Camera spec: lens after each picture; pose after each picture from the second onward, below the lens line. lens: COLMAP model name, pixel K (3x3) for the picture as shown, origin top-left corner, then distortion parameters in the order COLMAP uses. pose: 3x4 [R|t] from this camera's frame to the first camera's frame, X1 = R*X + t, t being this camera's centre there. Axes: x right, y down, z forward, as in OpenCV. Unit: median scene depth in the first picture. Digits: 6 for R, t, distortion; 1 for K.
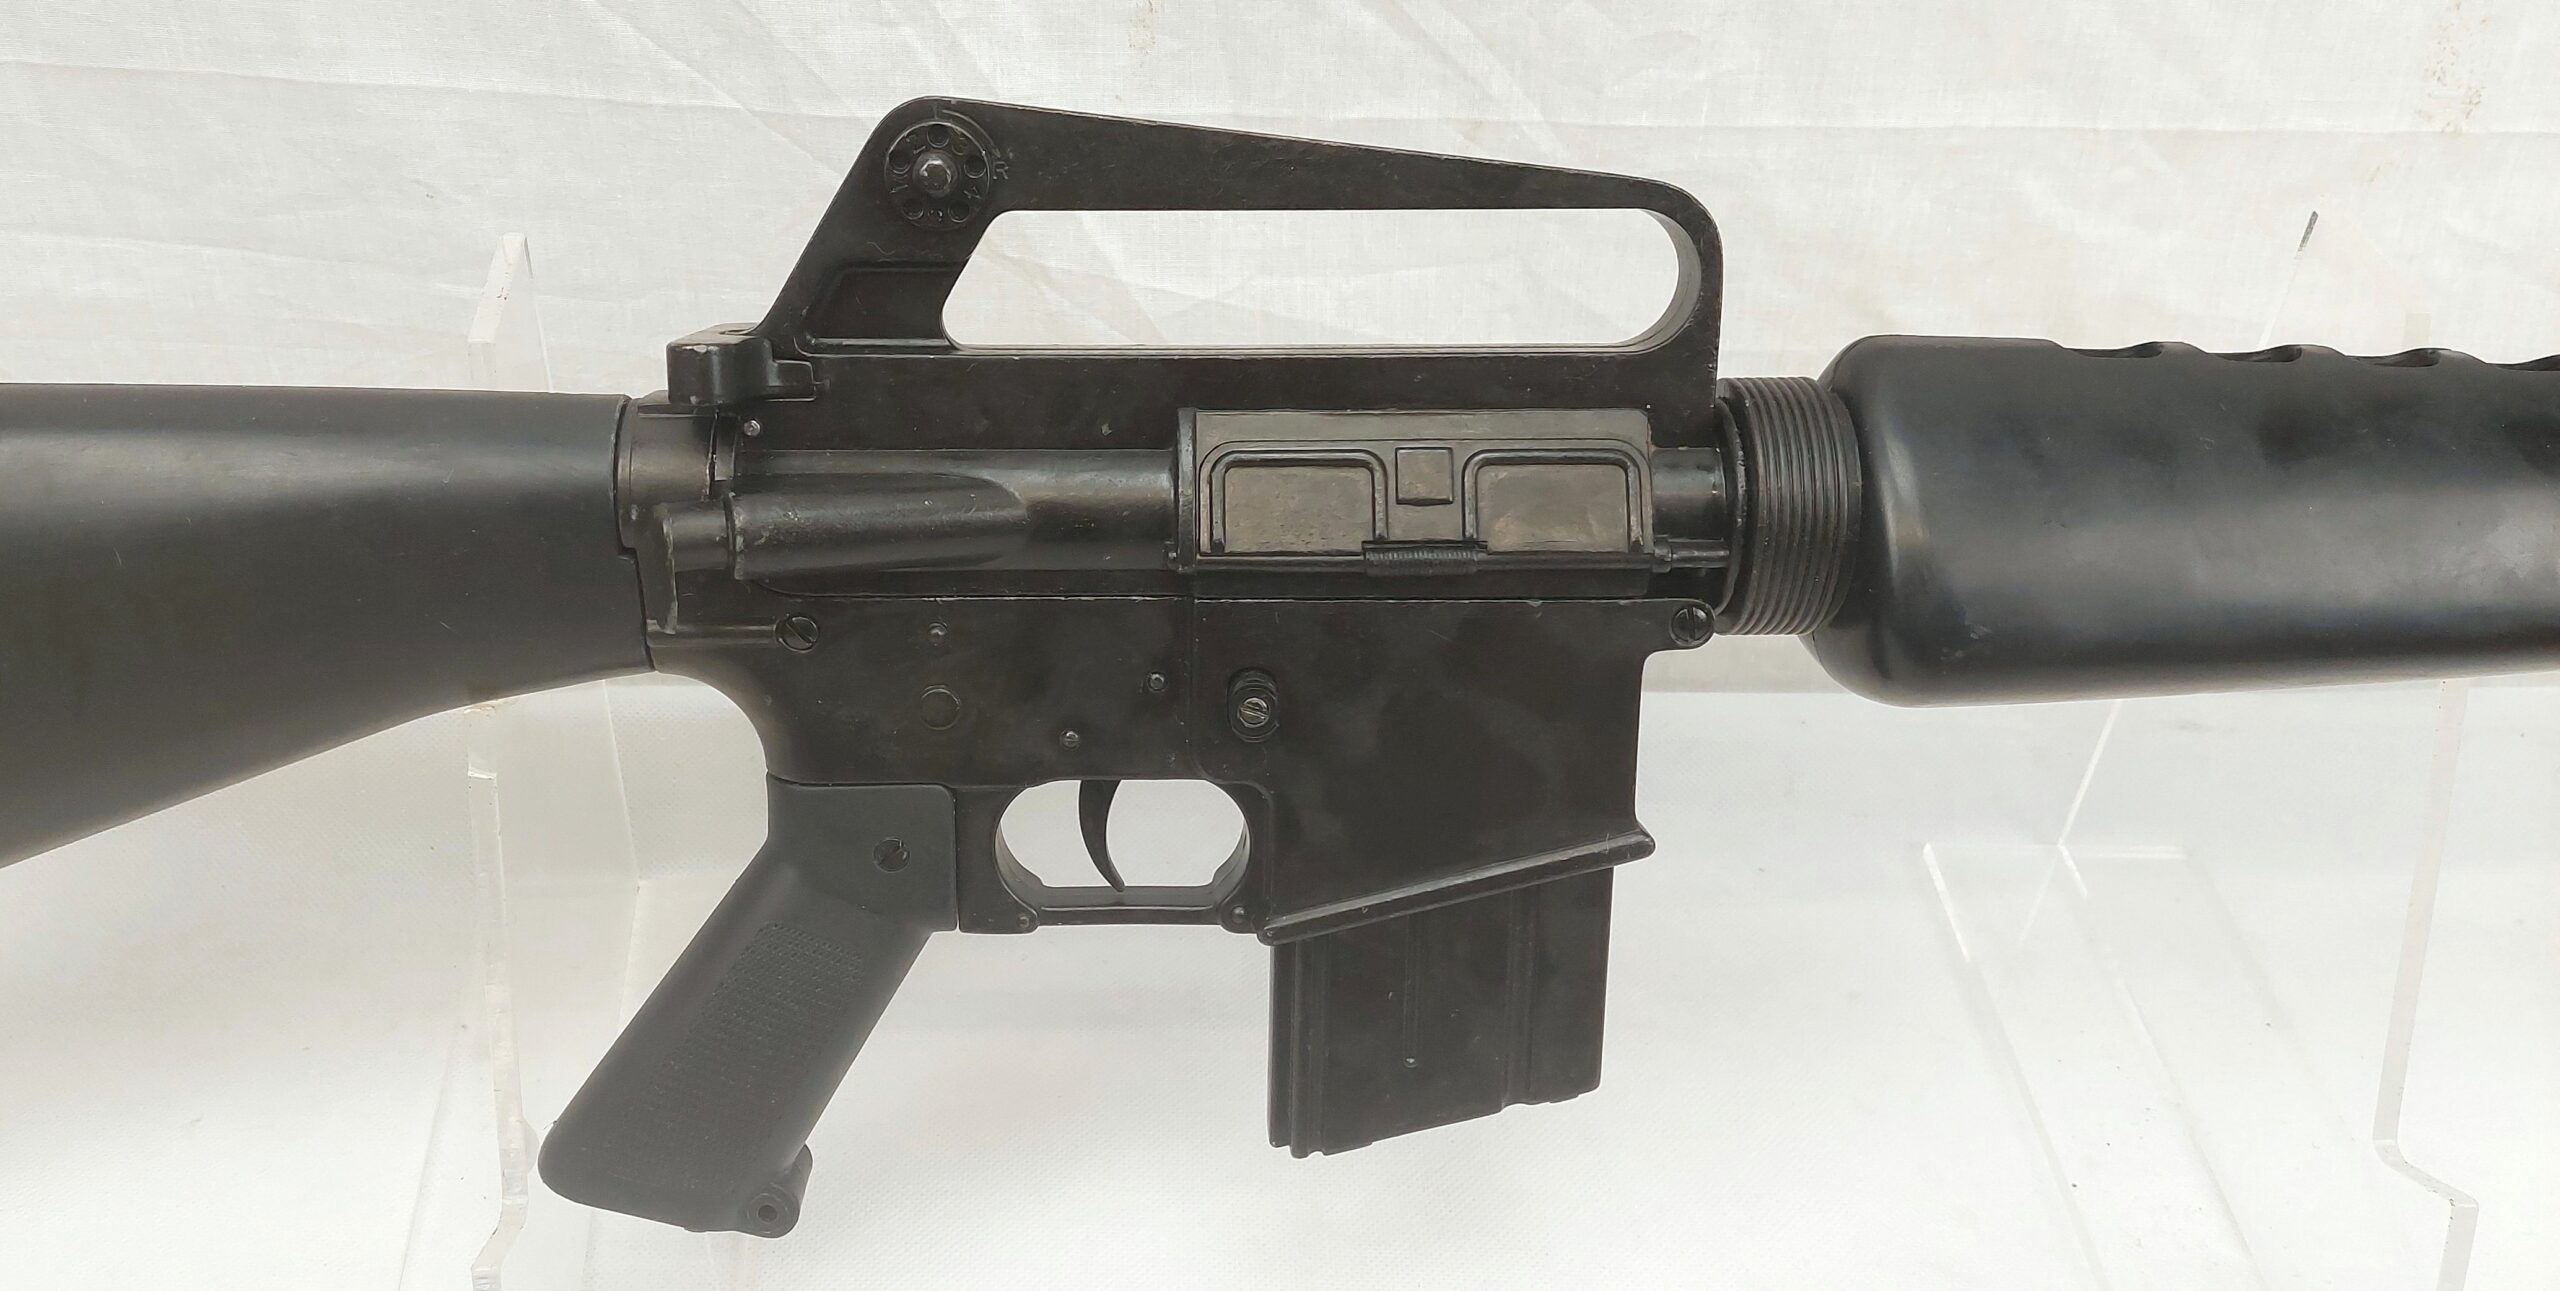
lens RADIAL K [[2100.8, 0, 1142.9], [0, 2100.8, 642.5], [0, 0, 1]] dist [-0.000083, -0.008263]
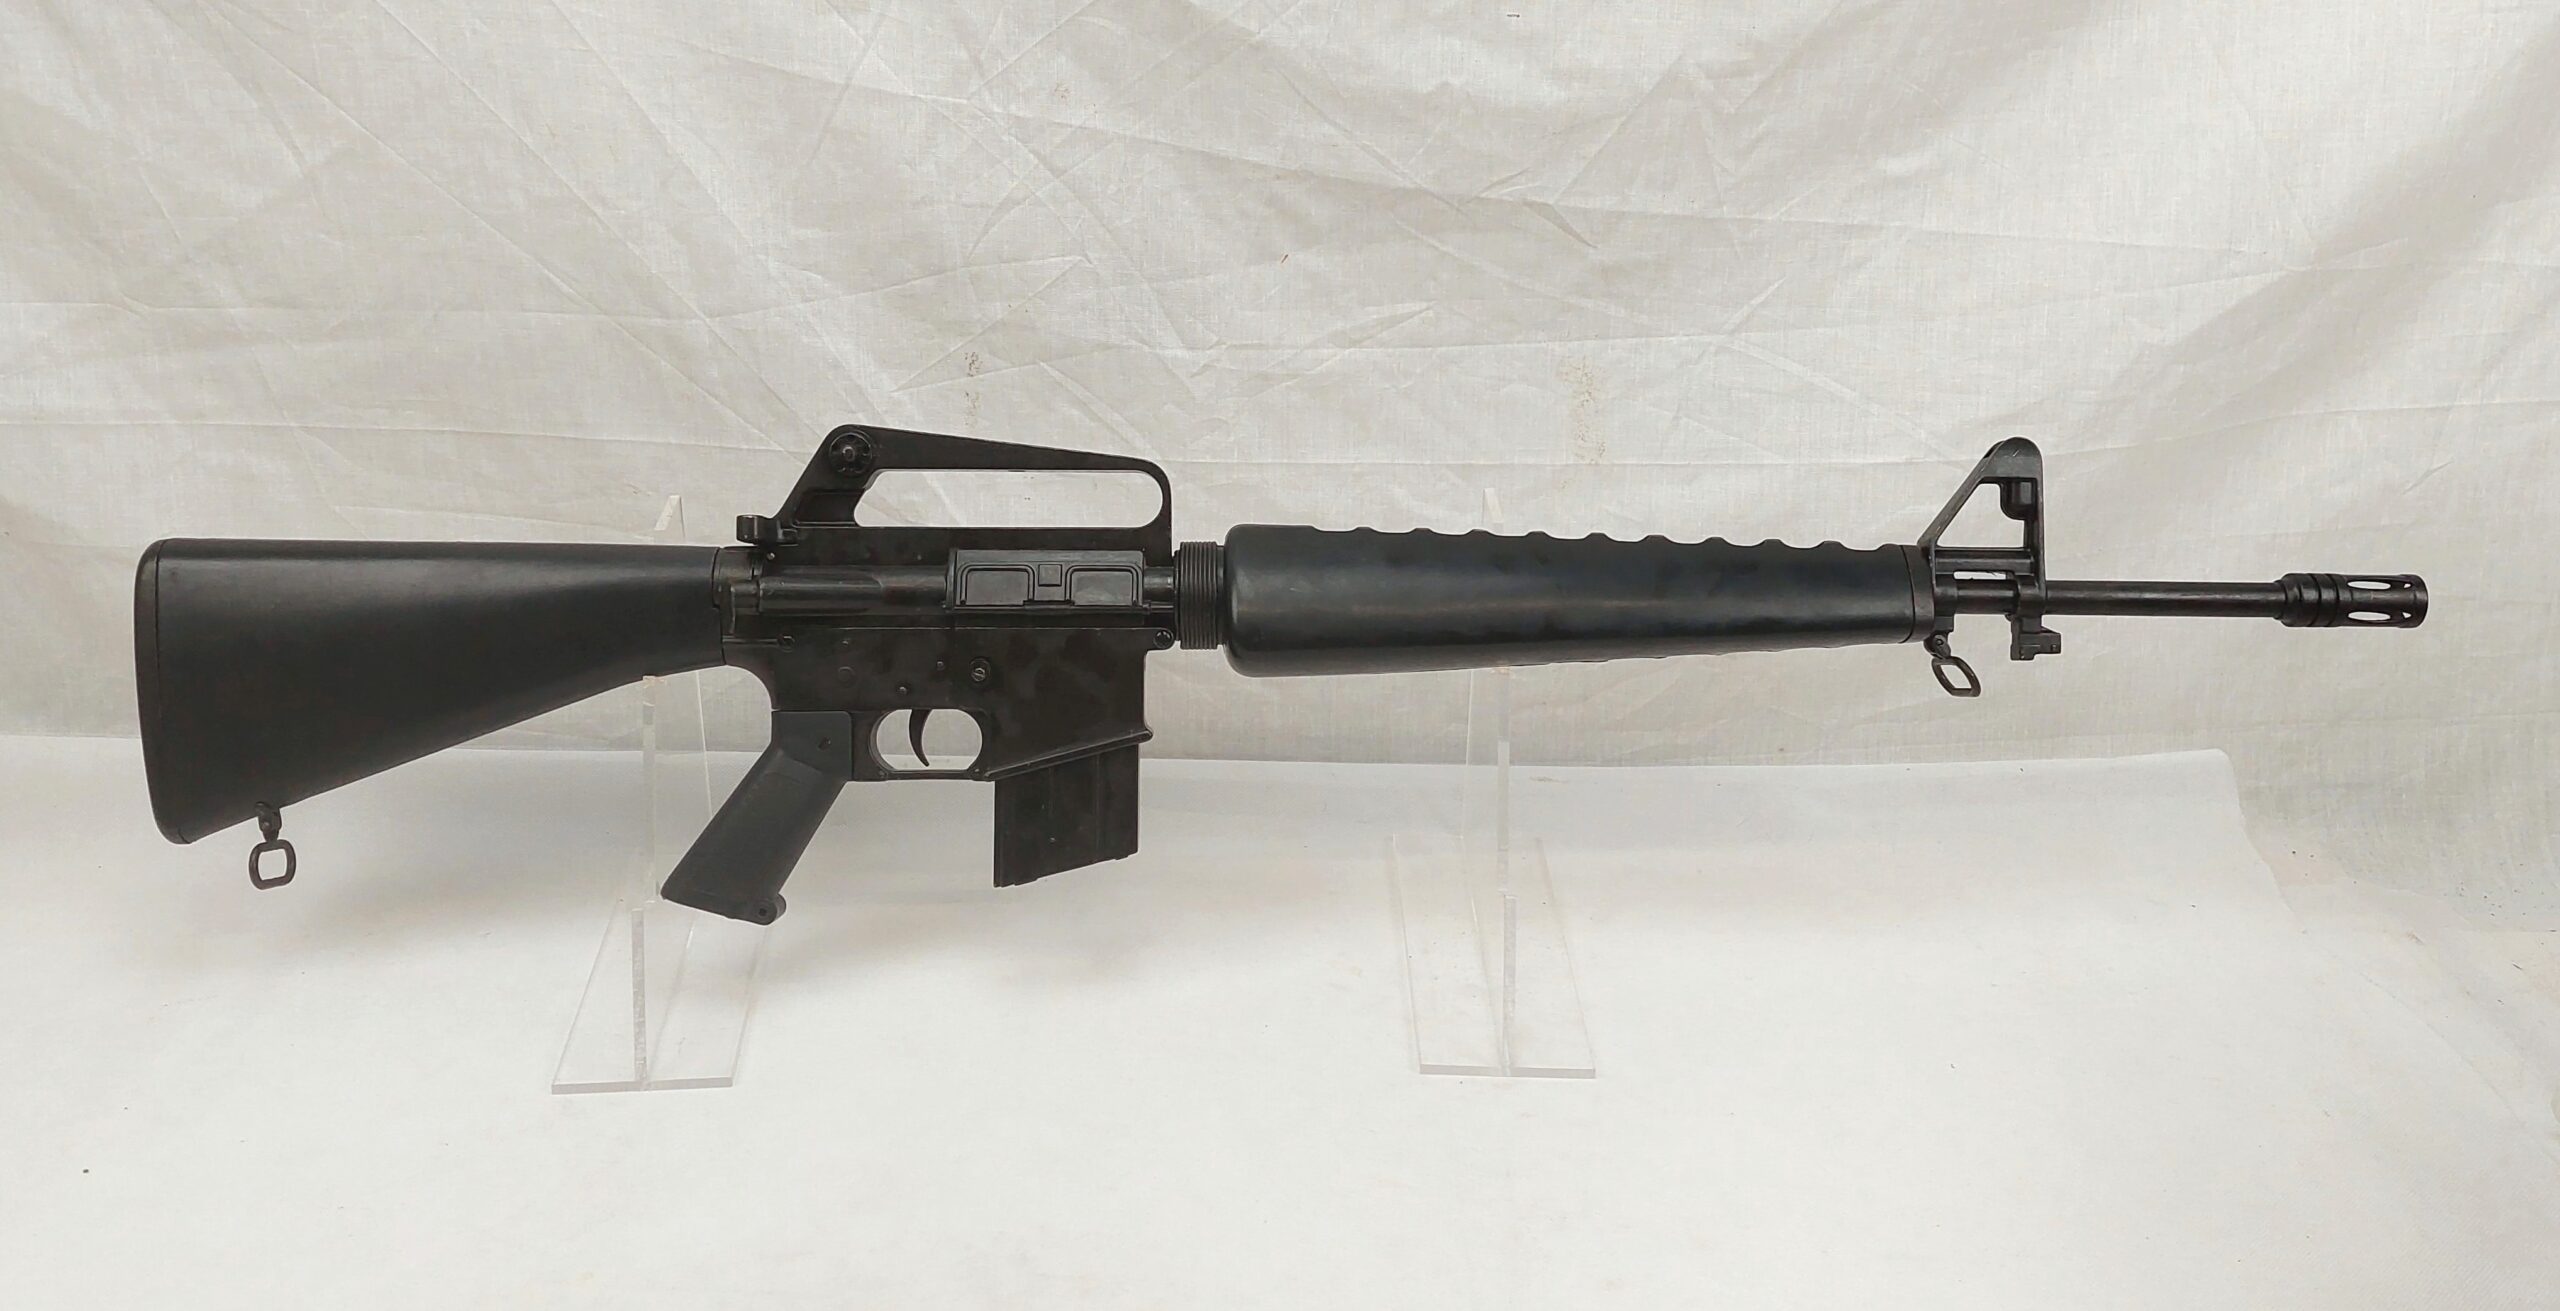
lens RADIAL K [[2102.7, 0, 1280.0], [0, 2102.7, 655.5], [0, 0, 1]] dist [0.143889, -0.266191]
pose [[0.999998, -0.000407, -0.001823, 0.398955], [-0.000043, 0.970603, -0.240686, 0.588025], [0.001867, 0.240686, 0.970601, -1.321025]]
